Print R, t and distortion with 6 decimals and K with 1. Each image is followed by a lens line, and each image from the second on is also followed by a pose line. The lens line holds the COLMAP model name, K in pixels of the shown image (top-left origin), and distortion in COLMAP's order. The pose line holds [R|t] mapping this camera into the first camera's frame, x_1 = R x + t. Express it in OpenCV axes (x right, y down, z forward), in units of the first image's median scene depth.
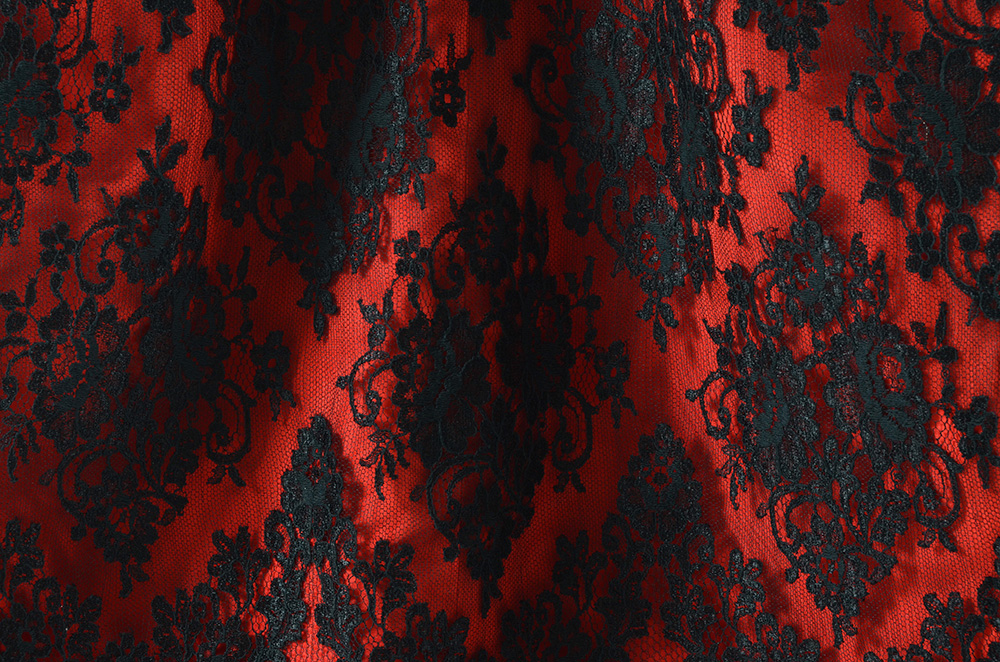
lens RADIAL K [[2012.6, 0, 503.2], [0, 2012.6, 332.5], [0, 0, 1]] dist [-0.036410, 0.000000]
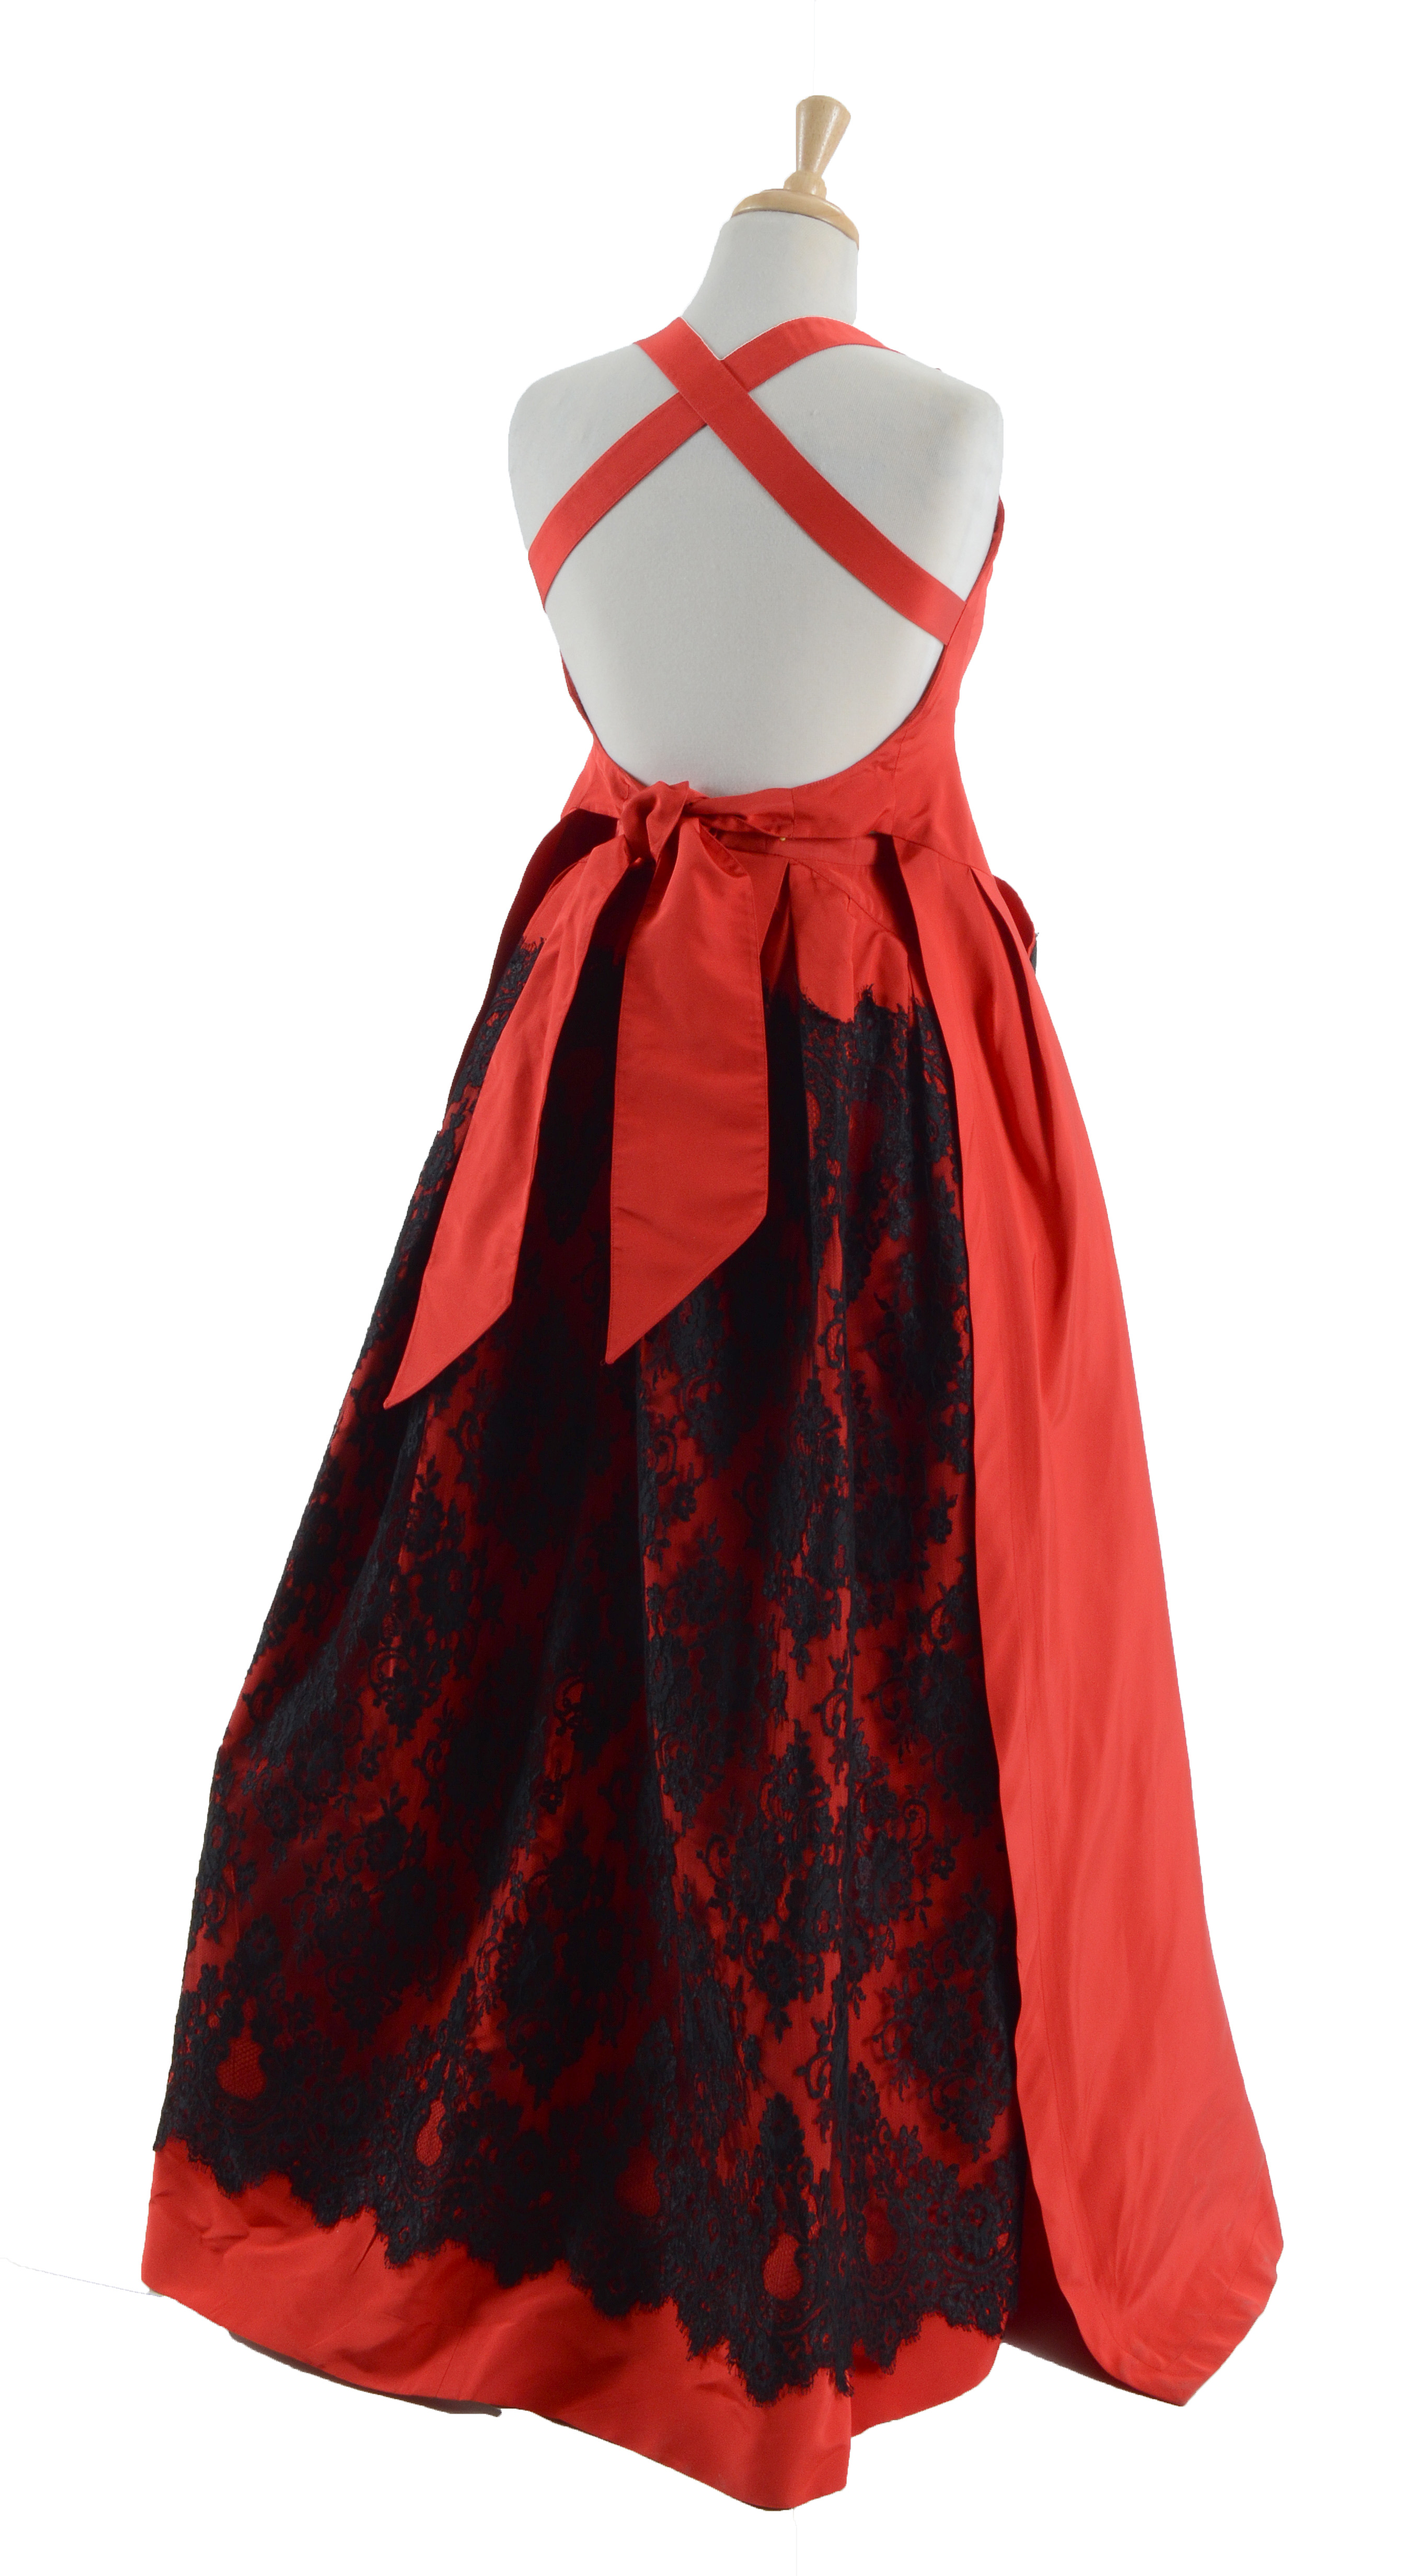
lens RADIAL K [[3958.8, 0, 688.1], [0, 3958.8, 1298.7], [0, 0, 1]] dist [-0.058367, 0.000000]
pose [[0.865785, 0.116588, -0.486646, 1.671071], [-0.161791, 0.985467, -0.051747, -0.383296], [0.473540, 0.123537, 0.872066, -1.930502]]
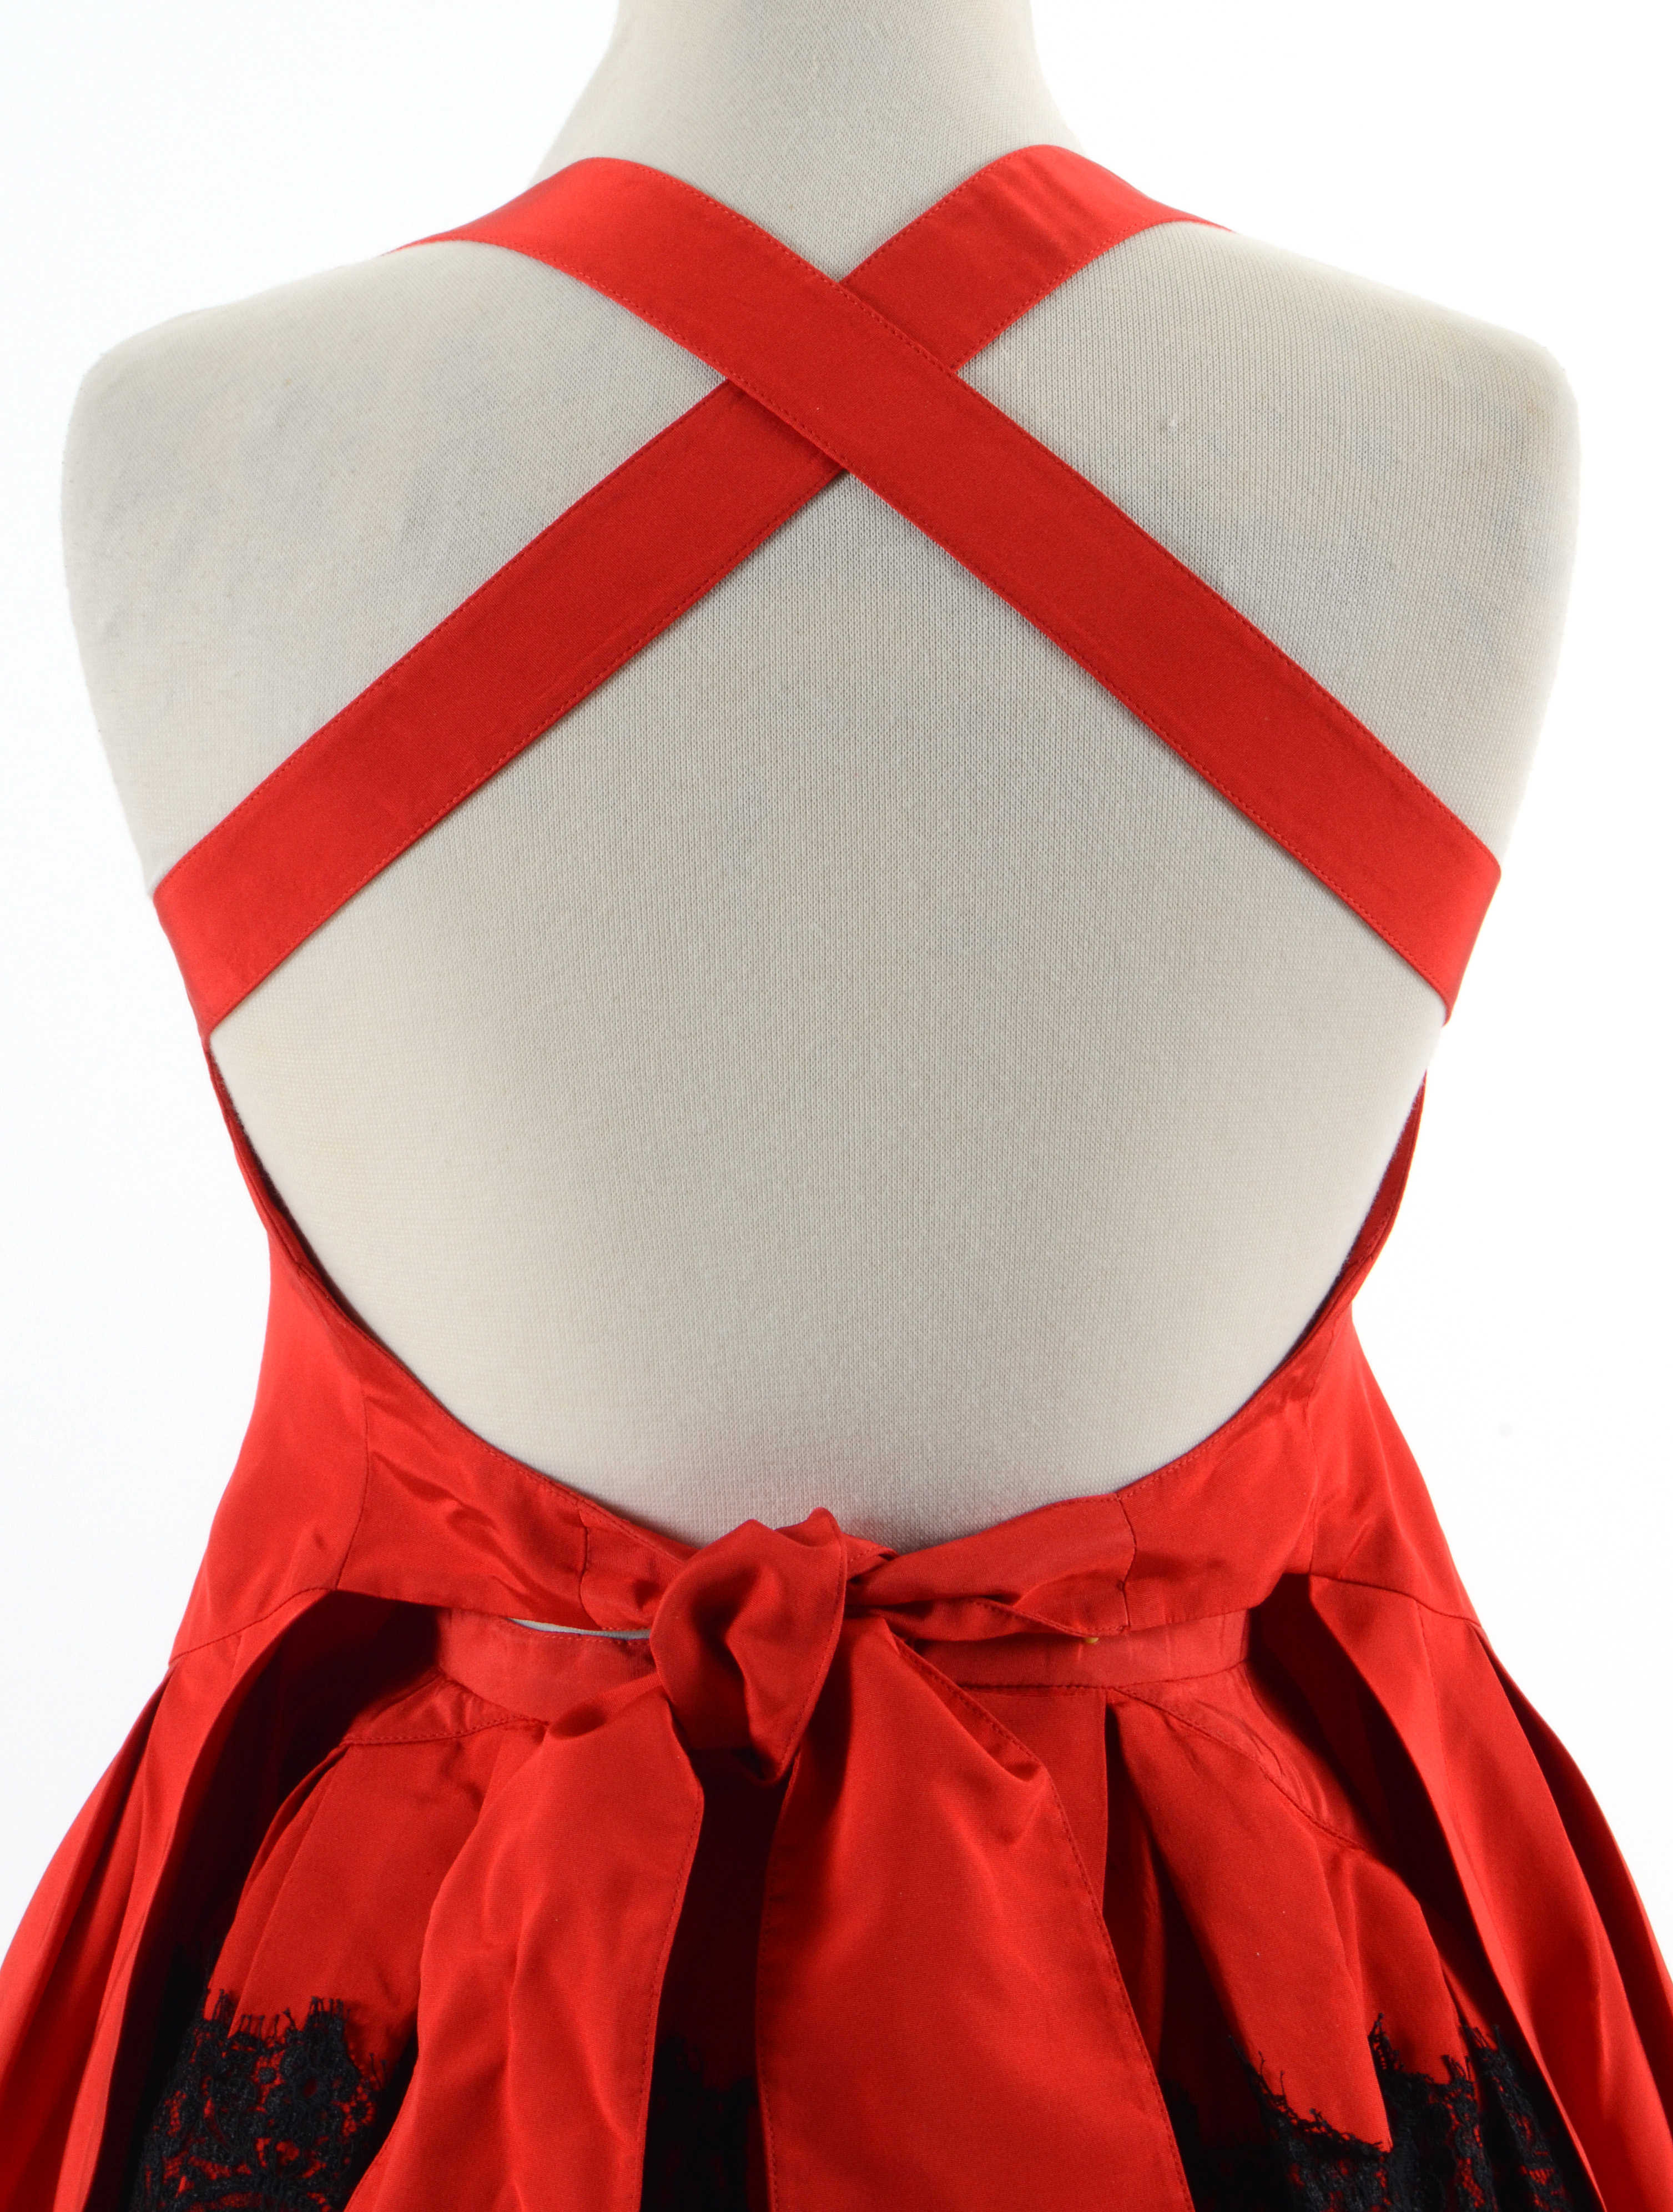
lens RADIAL K [[6211.5, 0, 803.6], [0, 6211.5, 978.9], [0, 0, 1]] dist [-0.018953, 0.000000]
pose [[0.998908, -0.024553, -0.039756, 0.087421], [0.017304, 0.984706, -0.173362, -0.821441], [0.043405, 0.172485, 0.984055, -0.864889]]
